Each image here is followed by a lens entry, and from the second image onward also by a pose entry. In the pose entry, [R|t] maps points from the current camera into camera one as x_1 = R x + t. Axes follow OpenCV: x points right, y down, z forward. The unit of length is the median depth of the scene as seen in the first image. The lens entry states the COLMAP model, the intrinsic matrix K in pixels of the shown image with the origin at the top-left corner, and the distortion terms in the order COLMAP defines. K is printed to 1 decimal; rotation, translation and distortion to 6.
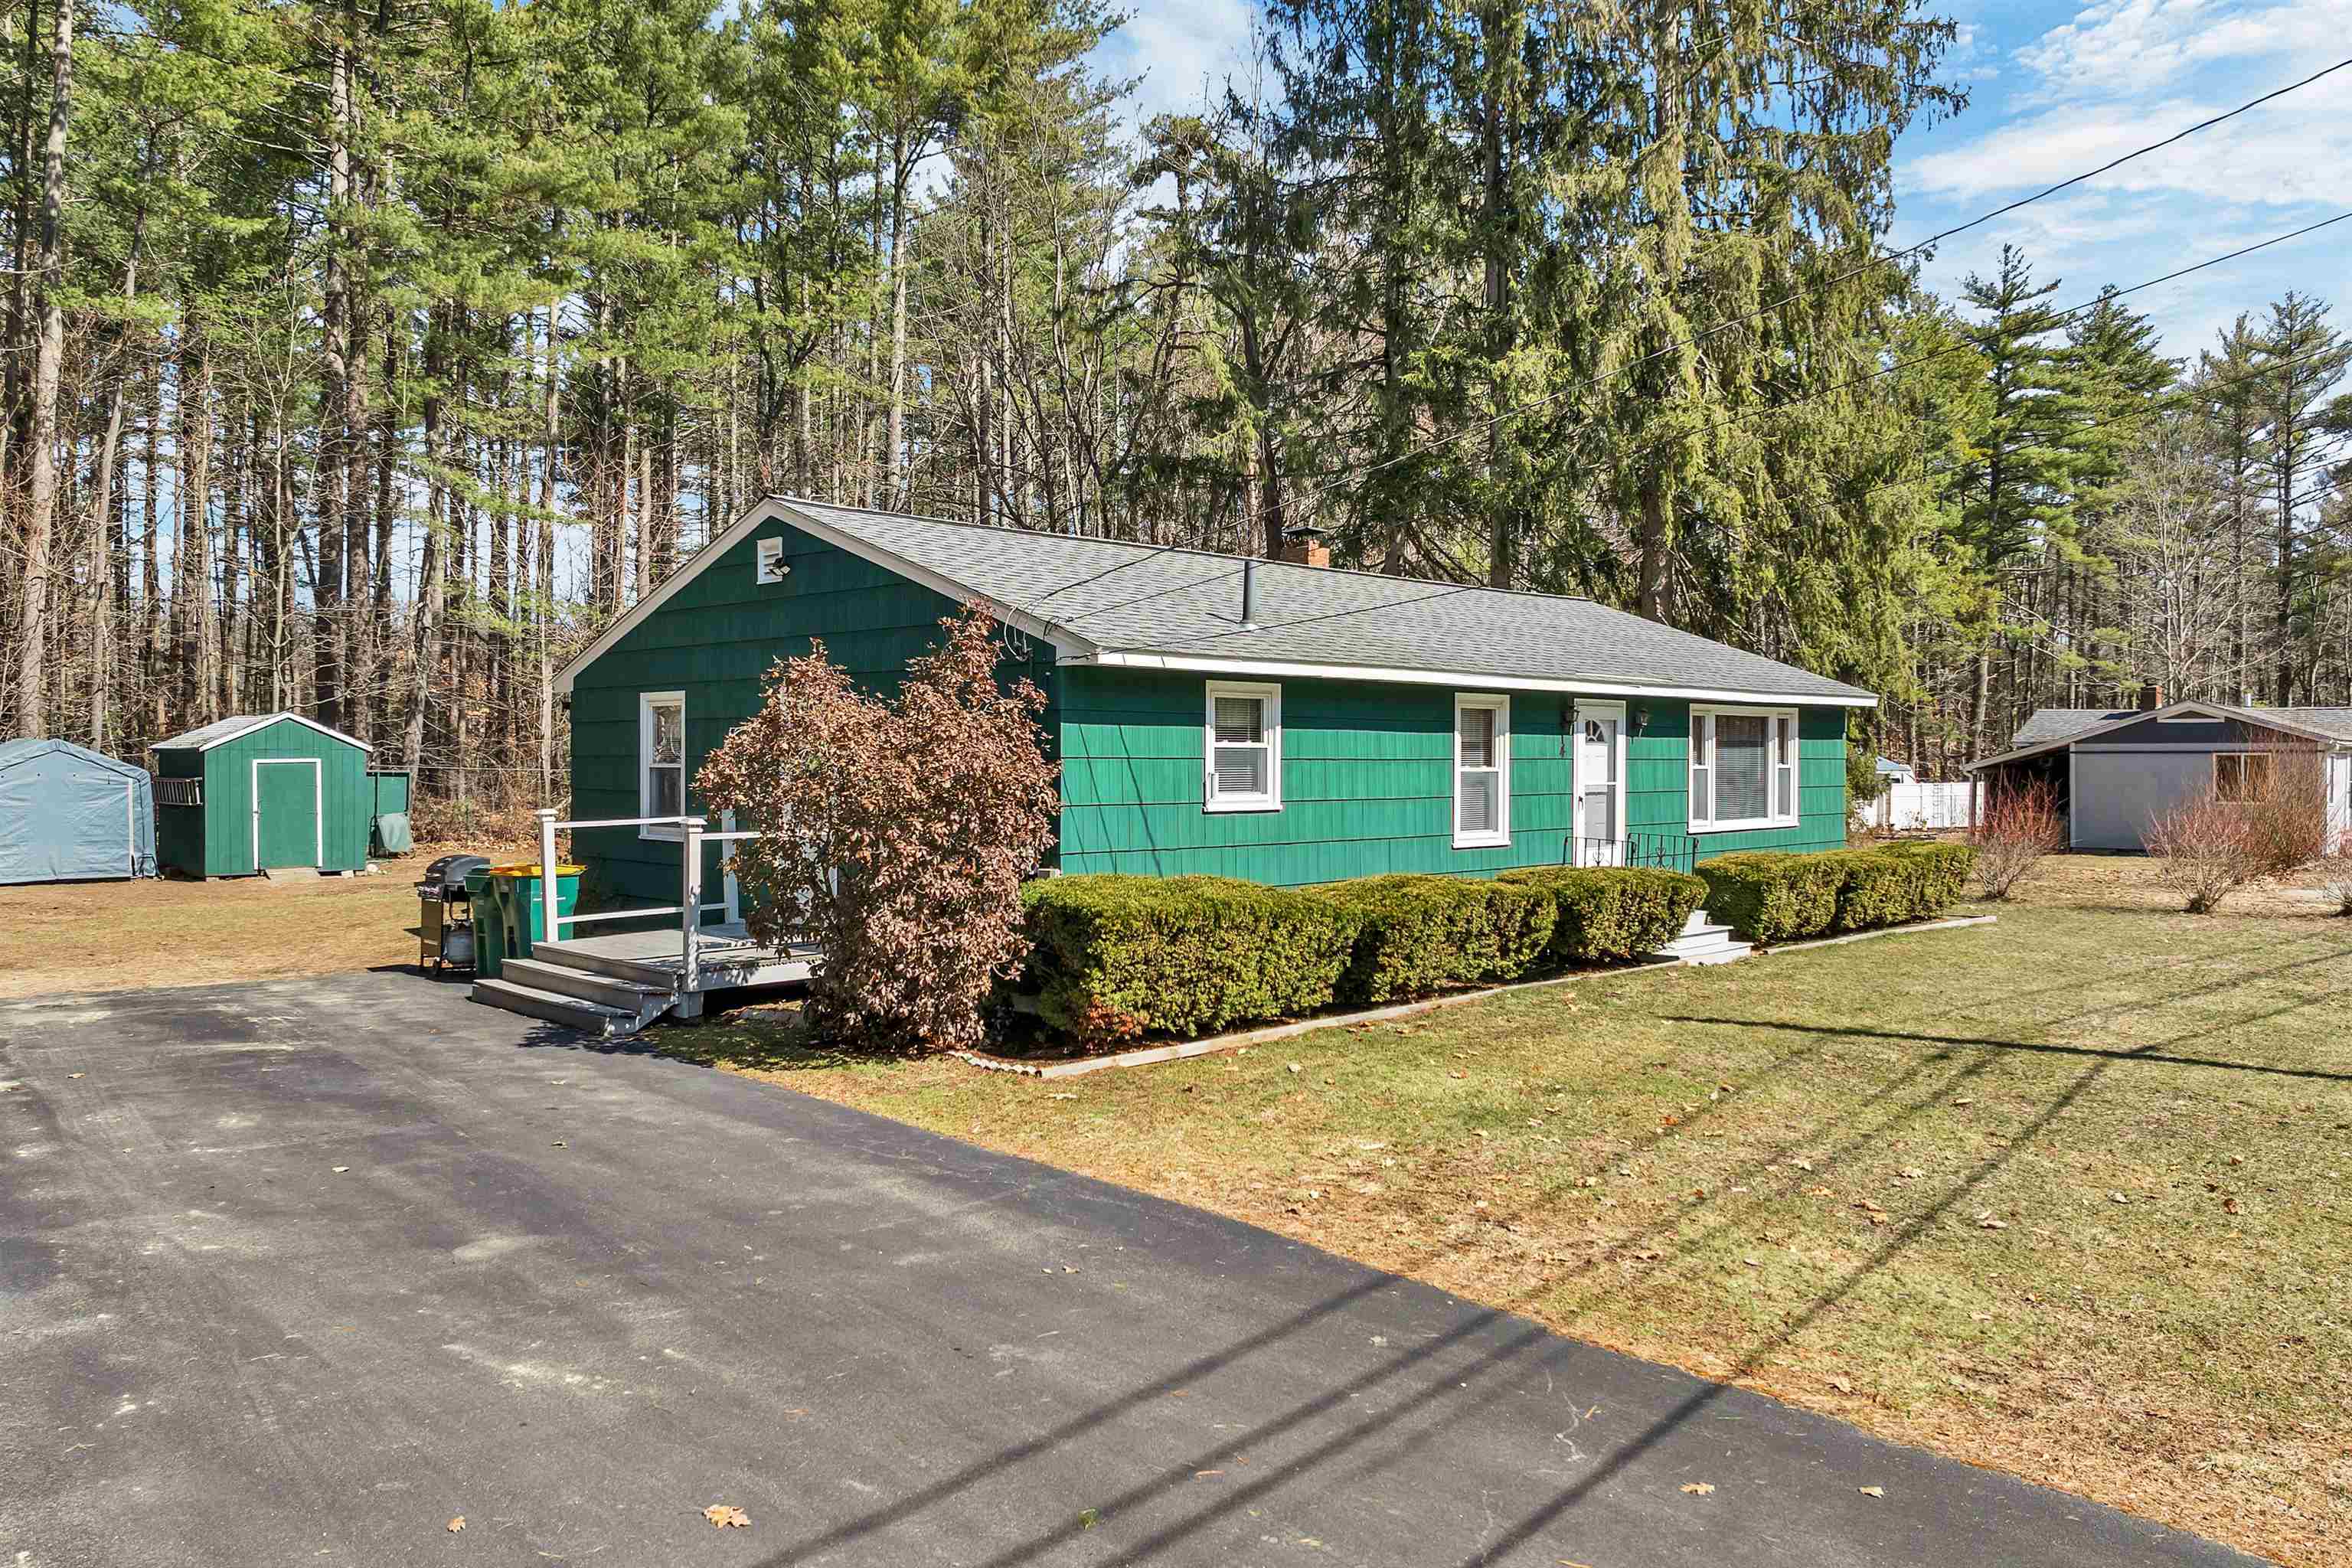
lens RADIAL K [[1697.9, 0, 1176.3], [0, 1697.9, 768.6], [0, 0, 1]] dist [-0.037772, 0.010752]
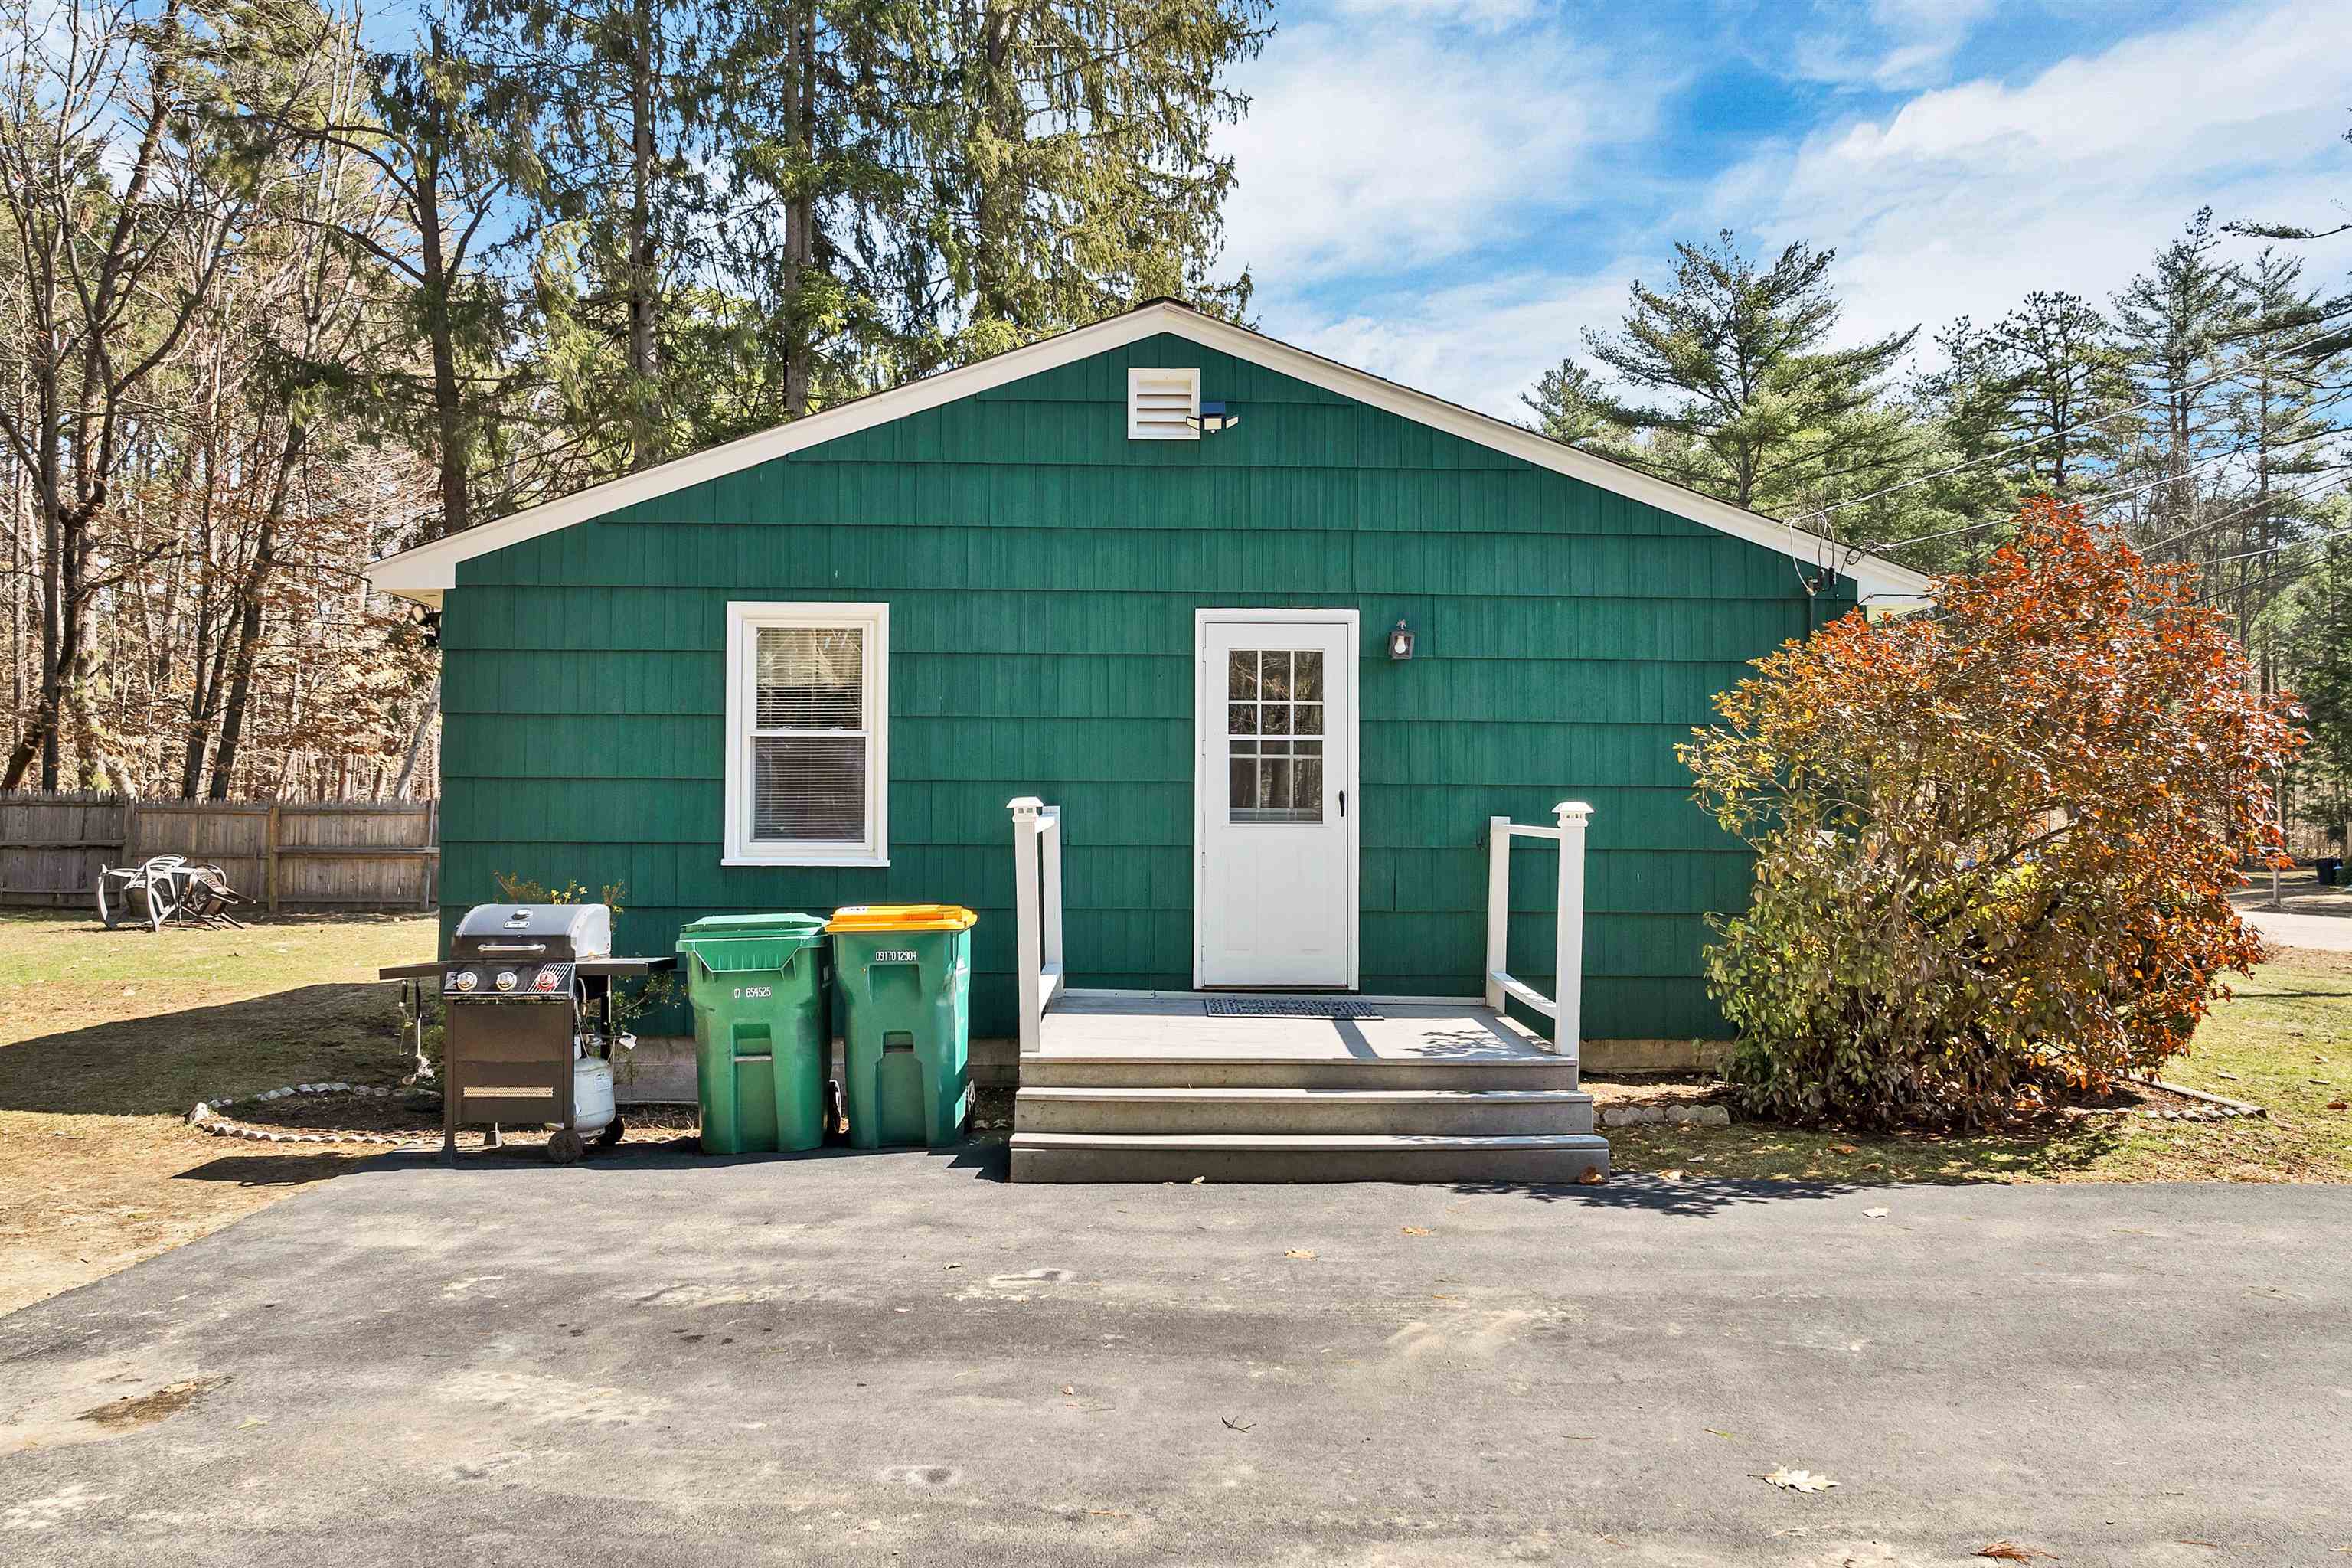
lens RADIAL K [[1697.9, 0, 1169.4], [0, 1697.9, 776.1], [0, 0, 1]] dist [-0.037772, 0.010752]
pose [[0.694323, 0.015759, 0.719491, -0.588268], [-0.001503, 0.999790, -0.020448, 0.022153], [-0.719662, 0.013116, 0.694201, 0.492032]]
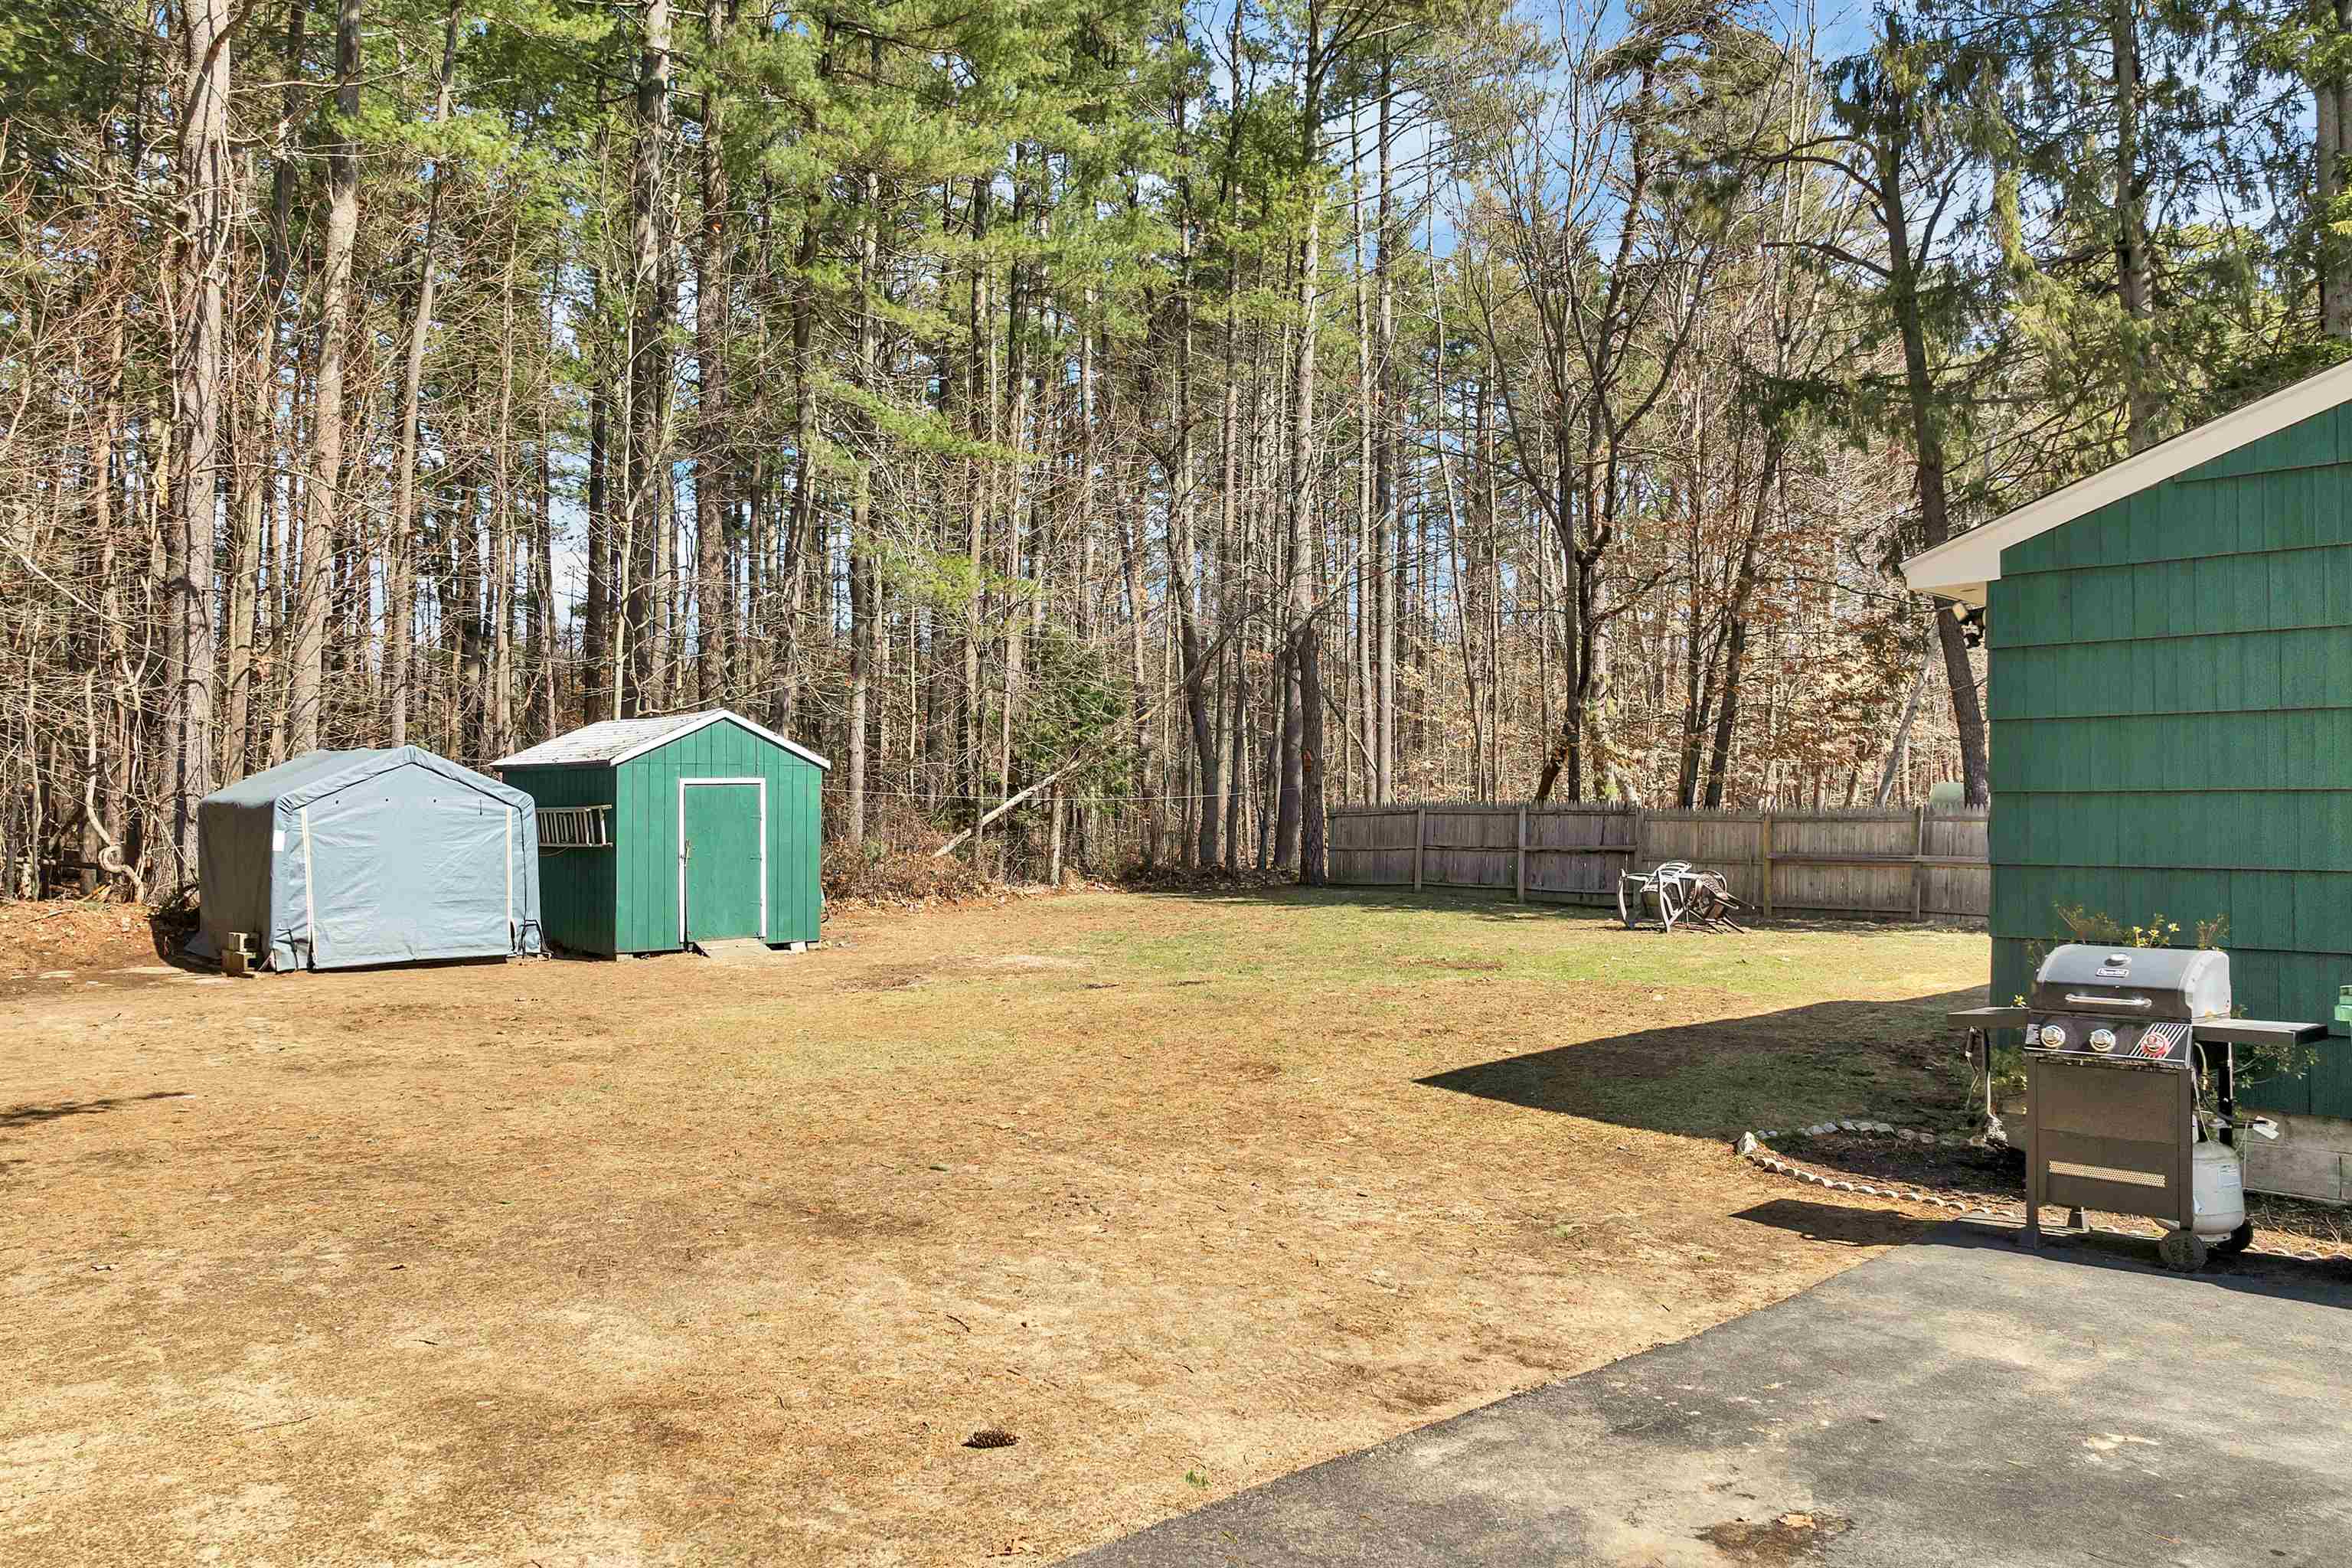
lens RADIAL K [[1697.9, 0, 1191.7], [0, 1697.9, 777.8], [0, 0, 1]] dist [-0.037772, 0.010752]
pose [[0.999983, -0.004617, -0.003636, -0.586695], [0.004536, 0.999749, -0.021925, 0.017240], [0.003736, 0.021908, 0.999753, 0.554195]]
